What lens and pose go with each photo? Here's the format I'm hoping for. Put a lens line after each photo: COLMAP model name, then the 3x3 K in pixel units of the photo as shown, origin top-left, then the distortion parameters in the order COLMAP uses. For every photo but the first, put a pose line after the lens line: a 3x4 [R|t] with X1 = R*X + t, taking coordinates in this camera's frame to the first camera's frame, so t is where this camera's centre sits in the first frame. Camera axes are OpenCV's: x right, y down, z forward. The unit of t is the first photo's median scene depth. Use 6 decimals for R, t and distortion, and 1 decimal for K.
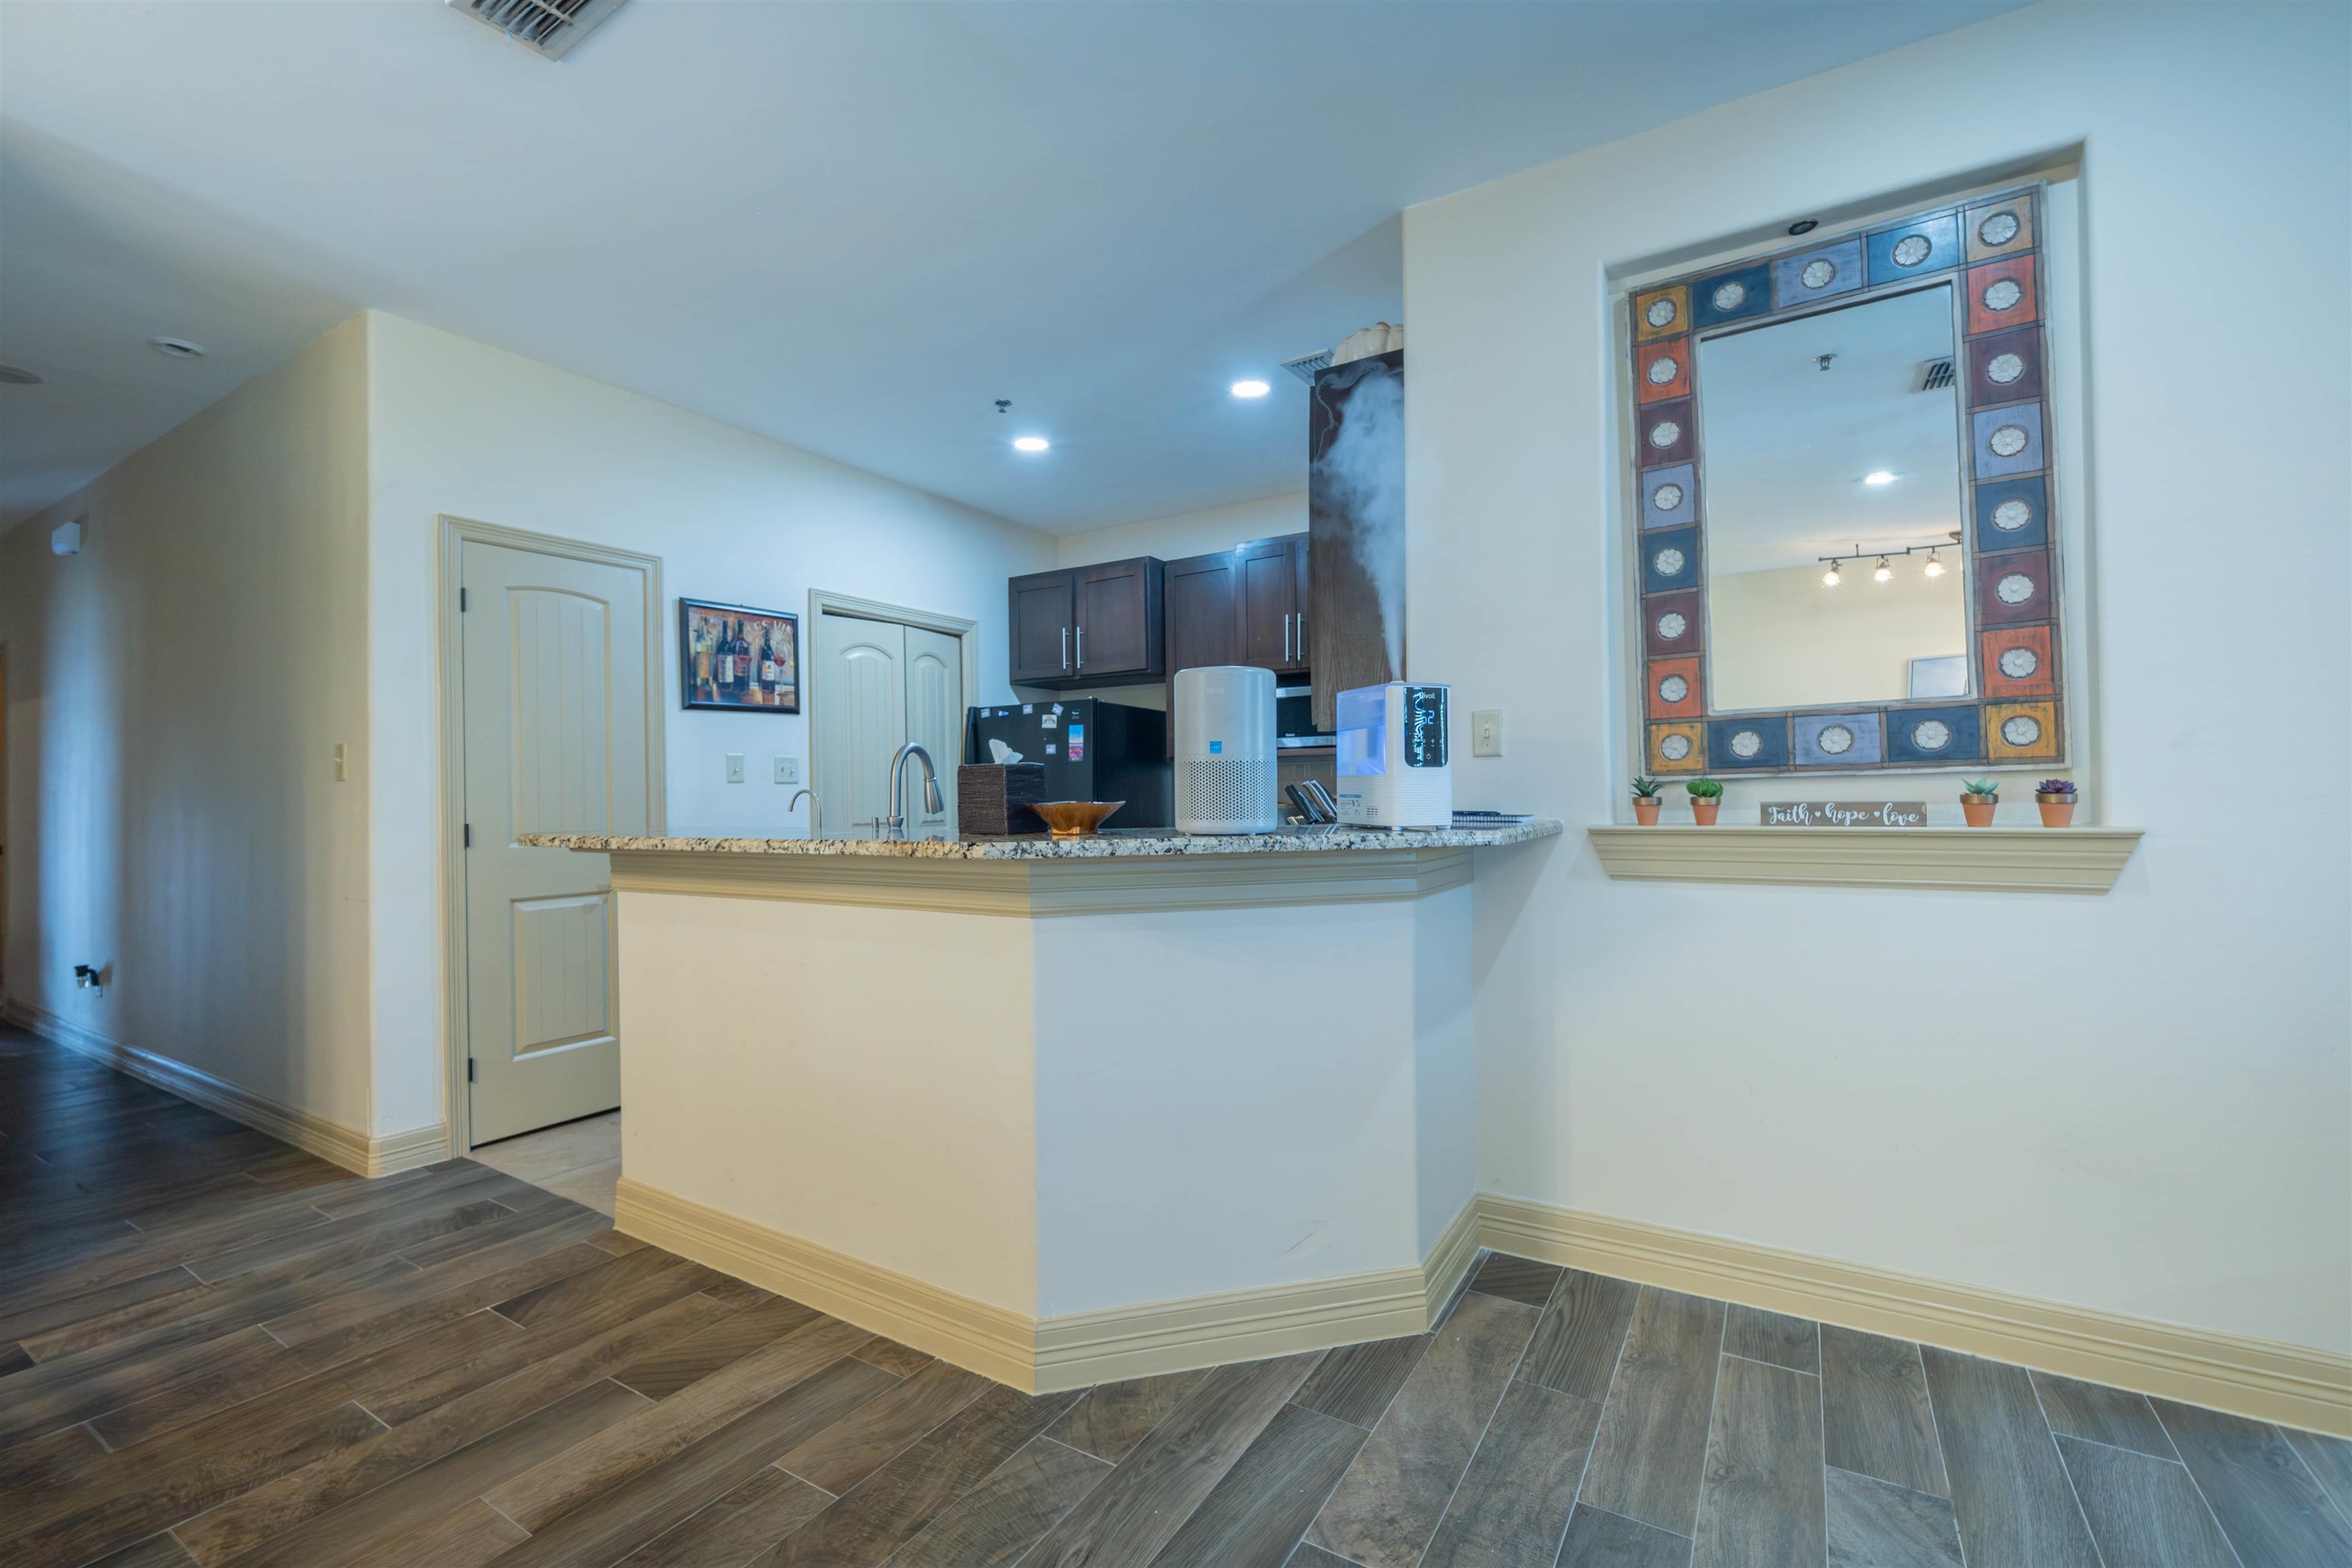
lens RADIAL K [[991.5, 0, 1212.6], [0, 991.5, 789.2], [0, 0, 1]] dist [0.002017, -0.002637]
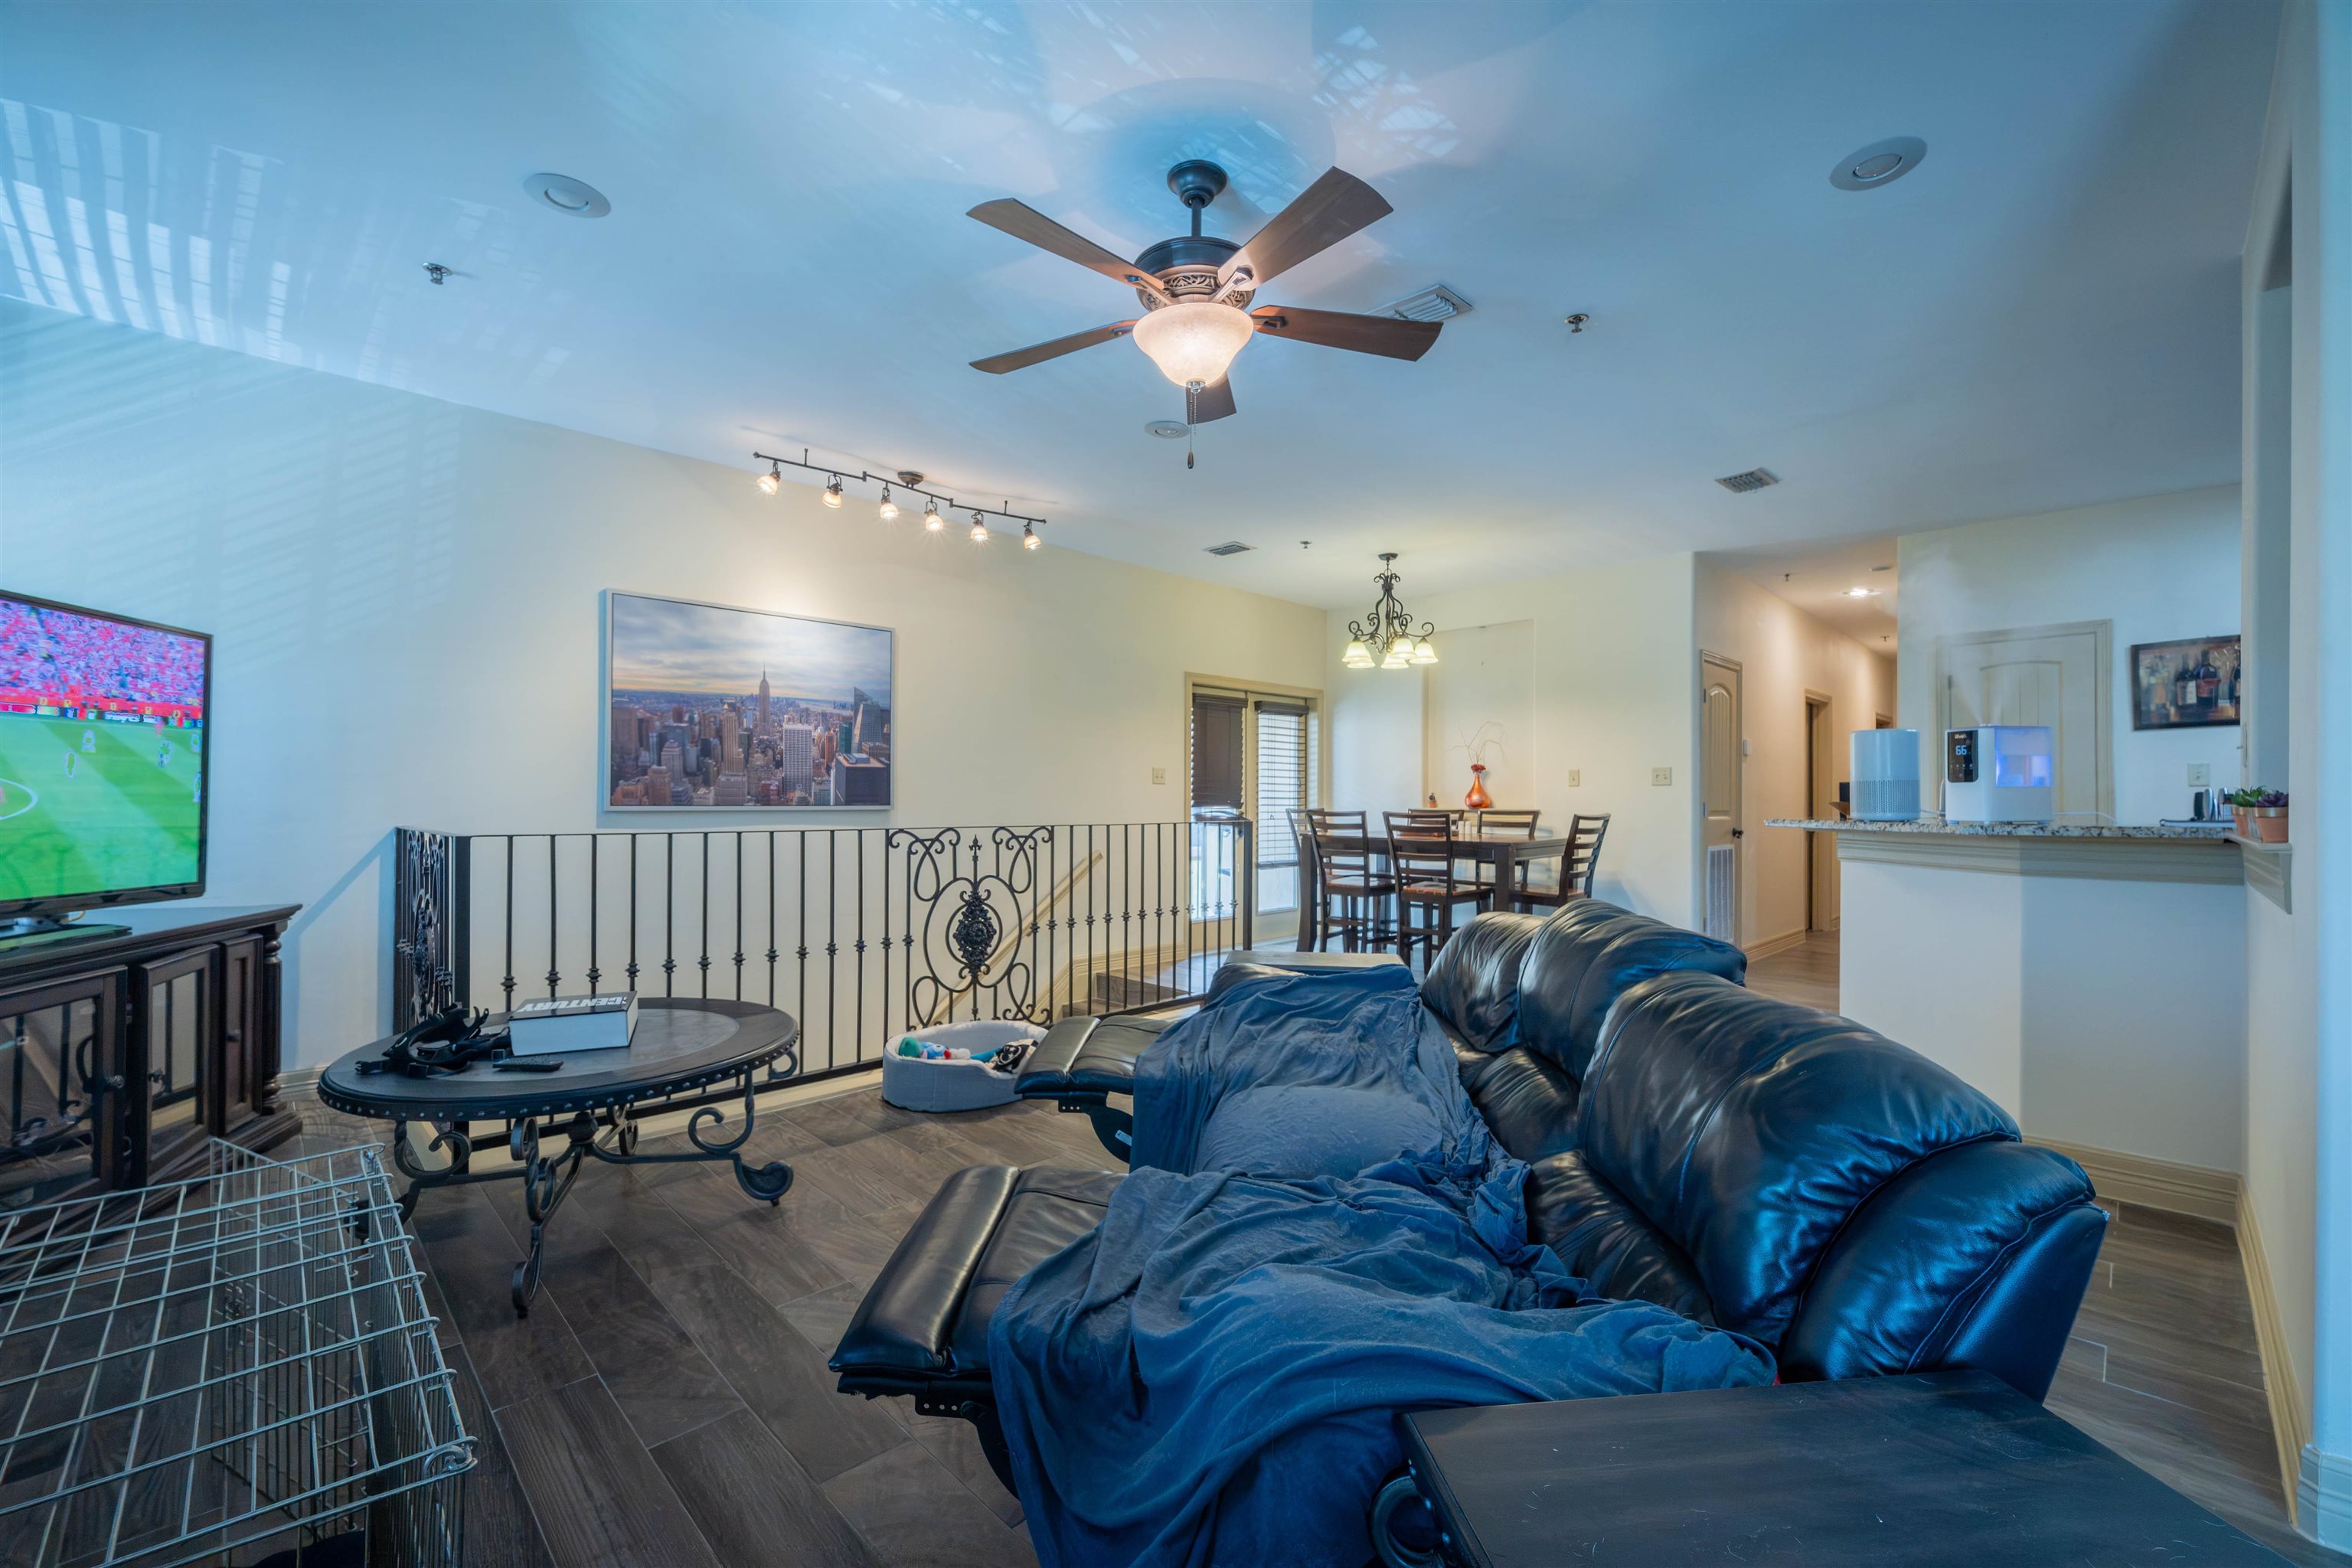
lens RADIAL K [[946.2, 0, 1156.0], [0, 946.2, 791.5], [0, 0, 1]] dist [-0.002260, 0.000019]
pose [[-0.282238, 0.003647, -0.959337, 1.654434], [0.003588, 0.999990, 0.002746, -0.013664], [0.959338, -0.002667, -0.282248, 0.190299]]
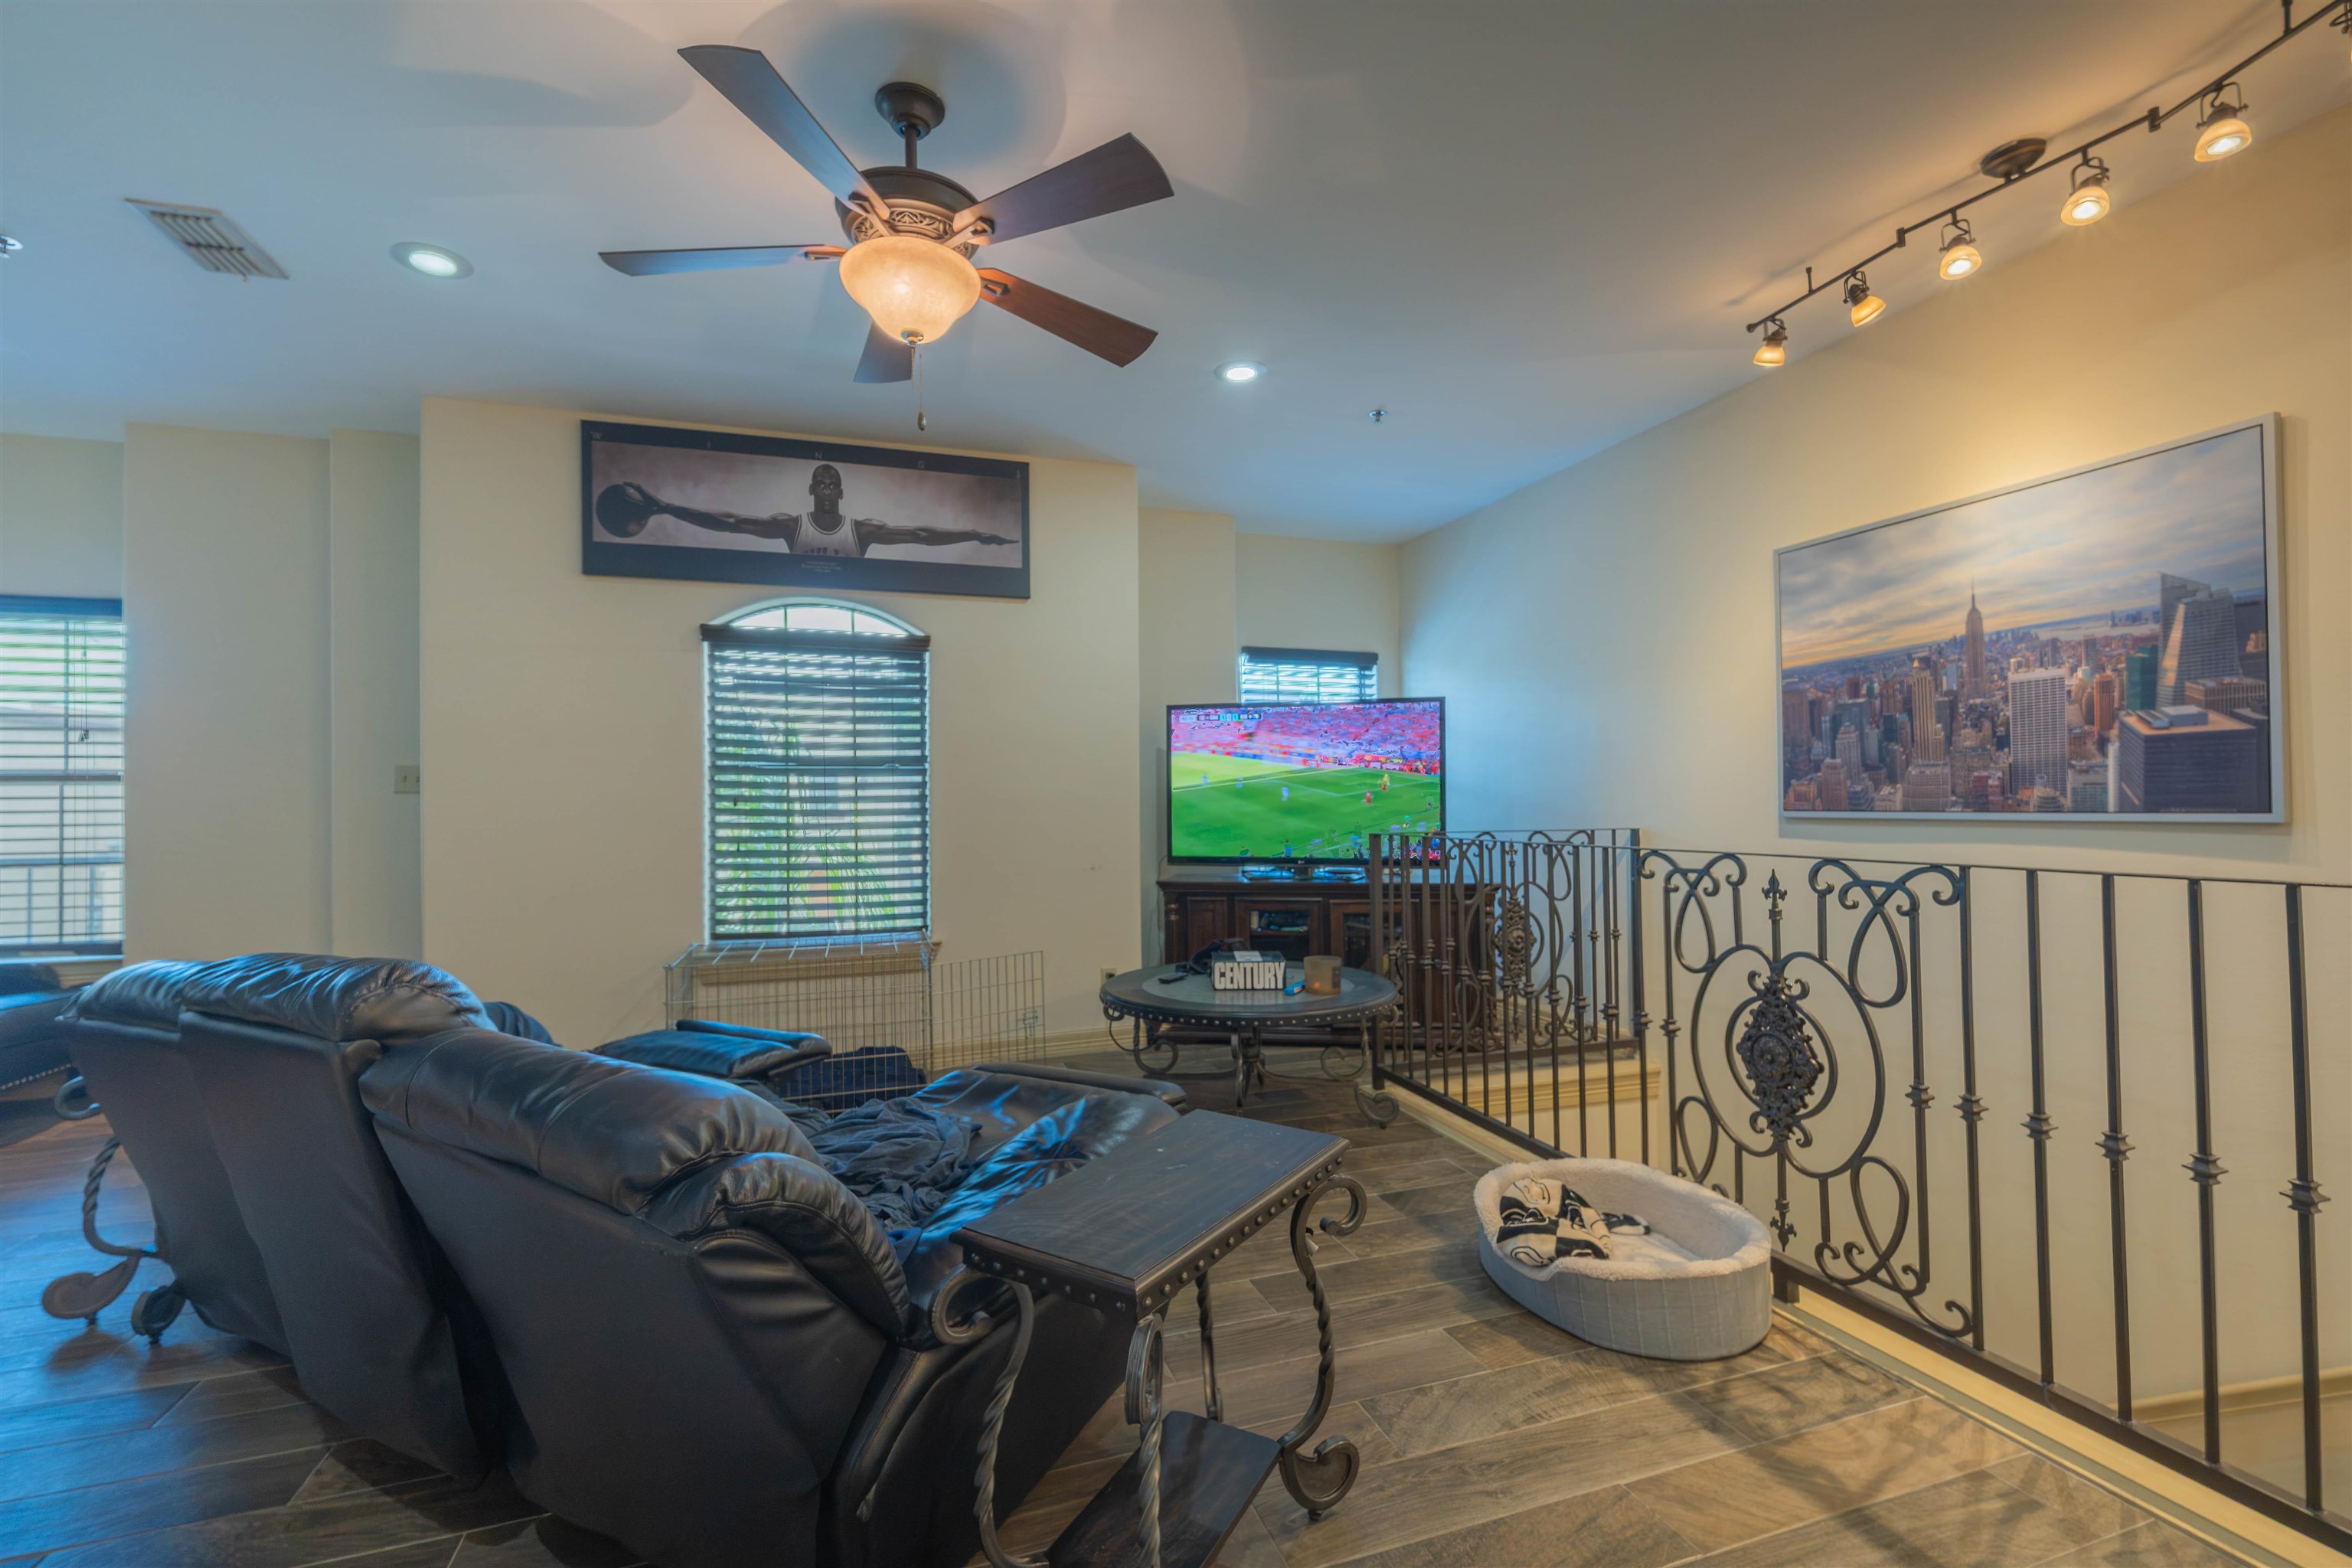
lens RADIAL K [[991.5, 0, 1204.0], [0, 991.5, 793.8], [0, 0, 1]] dist [0.002017, -0.002637]
pose [[-0.768961, 0.023928, 0.638848, -0.123289], [0.014629, 0.999696, -0.019835, 0.006500], [-0.639128, -0.005906, -0.769077, 0.477885]]
